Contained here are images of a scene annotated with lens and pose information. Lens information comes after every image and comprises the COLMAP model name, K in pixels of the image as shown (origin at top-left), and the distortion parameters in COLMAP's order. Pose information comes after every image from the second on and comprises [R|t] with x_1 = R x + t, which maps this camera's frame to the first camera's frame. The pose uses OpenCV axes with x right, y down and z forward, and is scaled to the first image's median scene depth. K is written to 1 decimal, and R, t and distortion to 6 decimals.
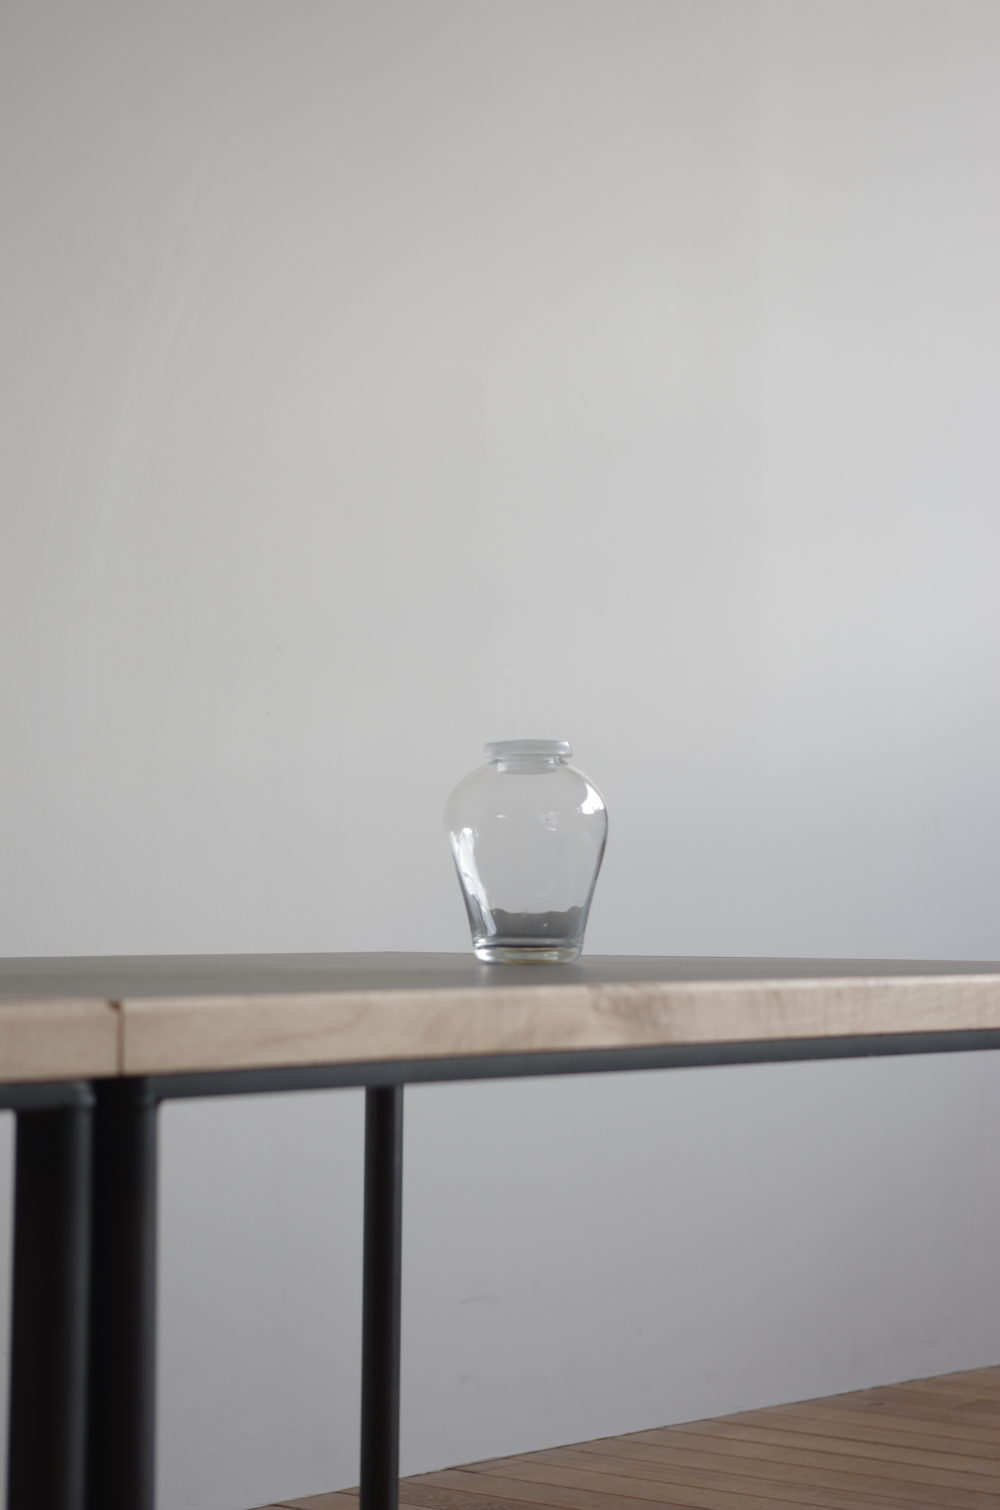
lens RADIAL K [[3531.9, 0, 501.0], [0, 3531.9, 755.7], [0, 0, 1]] dist [0.147045, 0.000000]
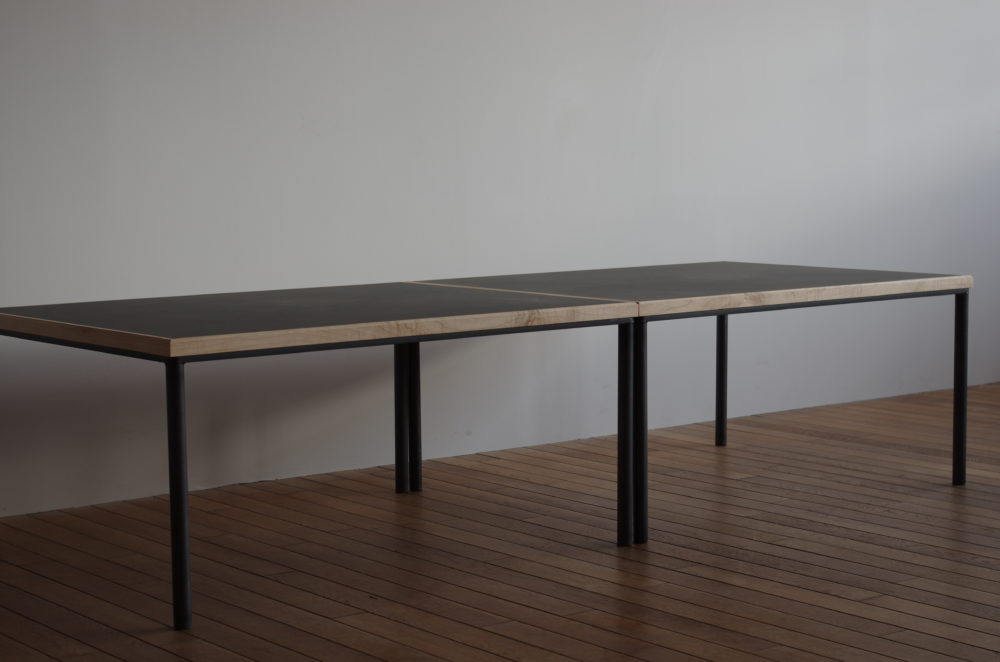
lens RADIAL K [[1917.0, 0, 500.2], [0, 1917.0, 330.9], [0, 0, 1]] dist [-0.007171, 0.000000]
pose [[0.981883, 0.009225, -0.189266, 0.177435], [0.016434, 0.990905, 0.133558, -0.212252], [0.188776, -0.134248, 0.972801, -1.396832]]
